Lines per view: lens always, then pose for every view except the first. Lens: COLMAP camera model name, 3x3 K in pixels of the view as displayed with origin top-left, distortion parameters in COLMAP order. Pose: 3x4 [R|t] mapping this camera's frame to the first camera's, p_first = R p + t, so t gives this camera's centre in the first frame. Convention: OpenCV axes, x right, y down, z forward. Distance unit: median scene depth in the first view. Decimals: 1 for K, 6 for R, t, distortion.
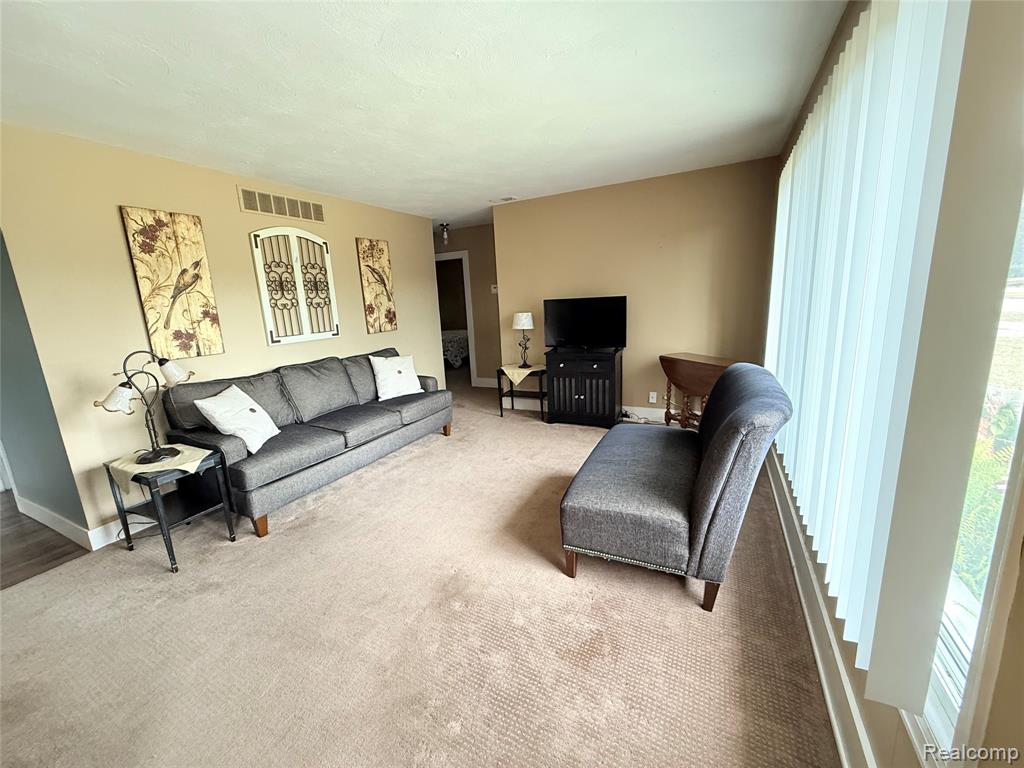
lens RADIAL K [[409.3, 0, 512.0], [0, 409.3, 380.5], [0, 0, 1]] dist [0.000652, 0.000402]
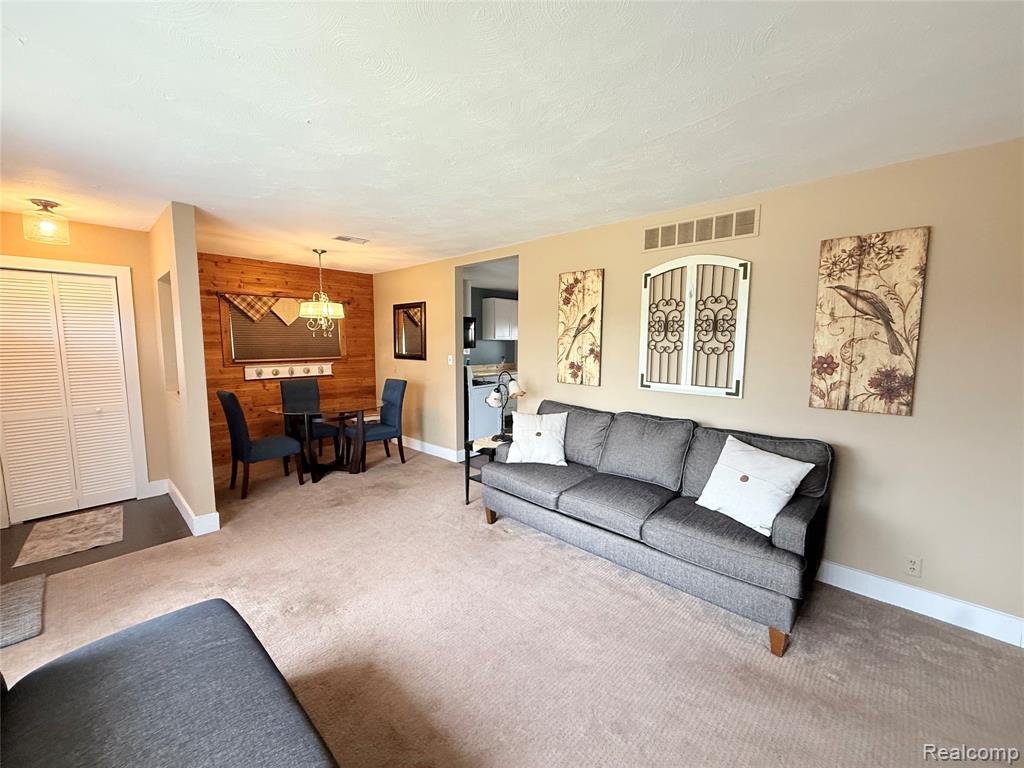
lens RADIAL K [[409.3, 0, 507.1], [0, 409.3, 382.4], [0, 0, 1]] dist [0.000652, 0.000402]
pose [[-0.290640, 0.147760, -0.945355, 0.378264], [-0.184419, 0.960829, 0.206876, -0.231260], [0.938892, 0.234468, -0.252006, 0.916534]]
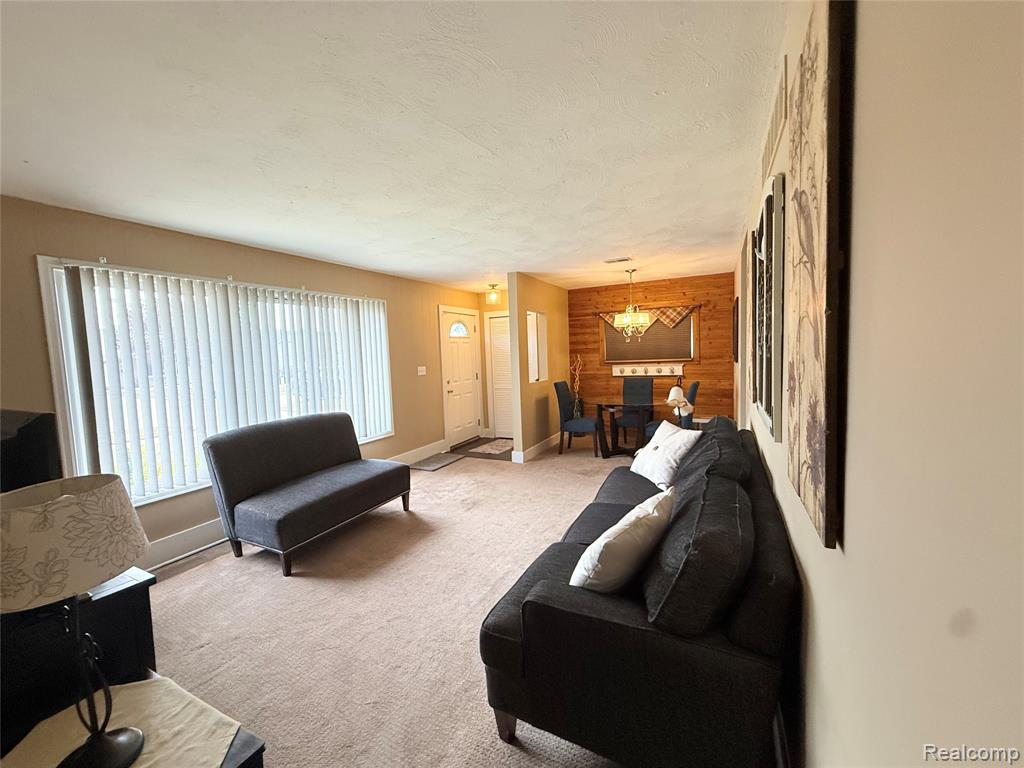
lens RADIAL K [[409.3, 0, 506.7], [0, 409.3, 382.6], [0, 0, 1]] dist [0.000652, 0.000402]
pose [[-0.995915, 0.088265, 0.019066, -0.227023], [0.090083, 0.956472, 0.277573, -0.317021], [0.006264, 0.278157, -0.960515, 1.514477]]
